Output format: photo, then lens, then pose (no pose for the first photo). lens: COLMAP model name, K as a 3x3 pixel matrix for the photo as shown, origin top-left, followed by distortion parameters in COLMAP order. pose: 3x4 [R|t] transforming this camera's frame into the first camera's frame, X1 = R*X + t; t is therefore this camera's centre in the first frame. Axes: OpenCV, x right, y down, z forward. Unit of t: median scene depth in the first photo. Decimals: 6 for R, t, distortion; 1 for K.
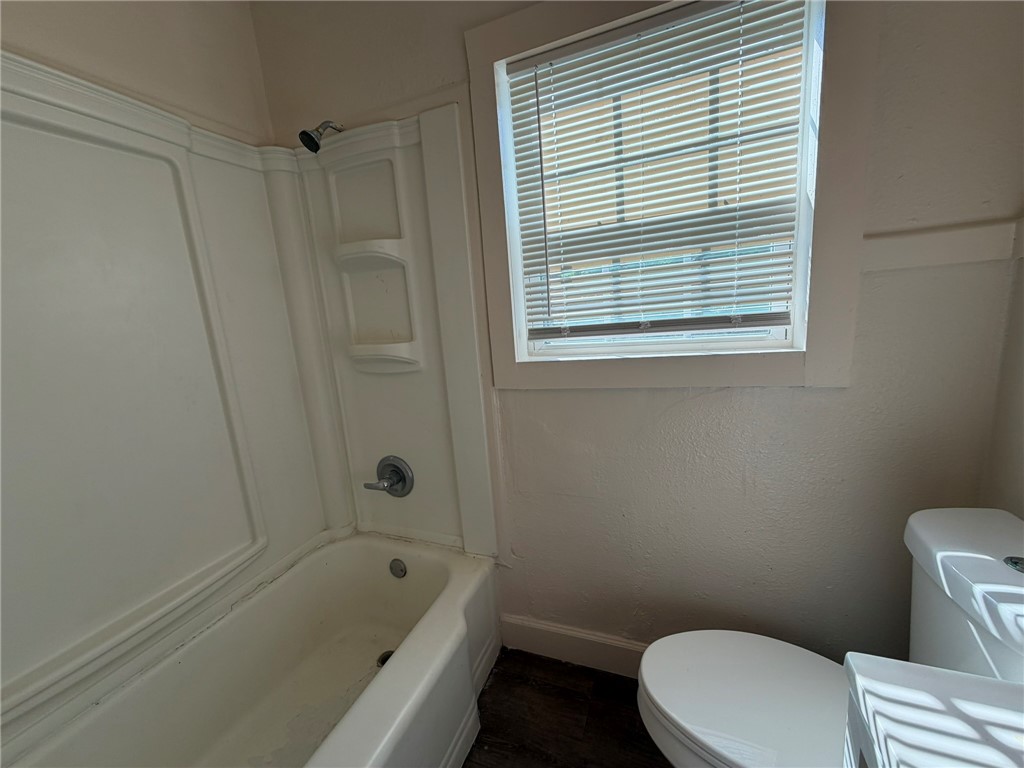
lens RADIAL K [[410.2, 0, 509.6], [0, 410.2, 383.8], [0, 0, 1]] dist [0.001865, -0.000312]
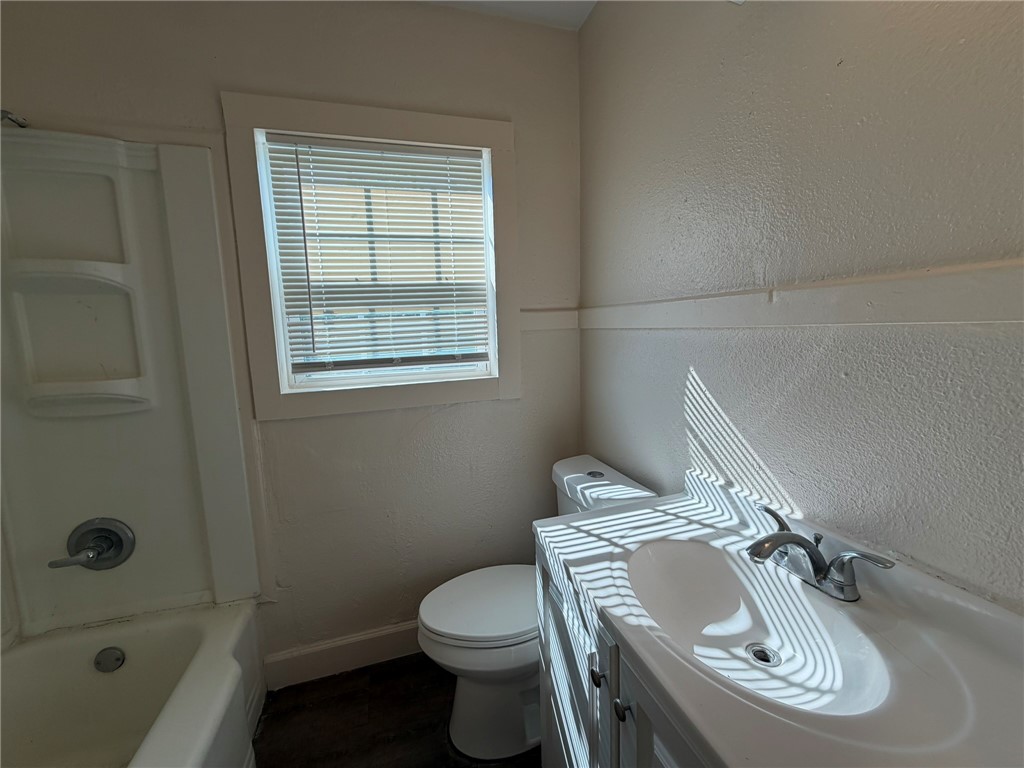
lens RADIAL K [[410.2, 0, 509.1], [0, 410.2, 382.5], [0, 0, 1]] dist [0.001865, -0.000312]
pose [[0.783333, -0.023920, 0.621142, -0.190587], [0.085436, 0.993919, -0.069470, 0.044840], [-0.615703, 0.107487, 0.780613, -0.215999]]
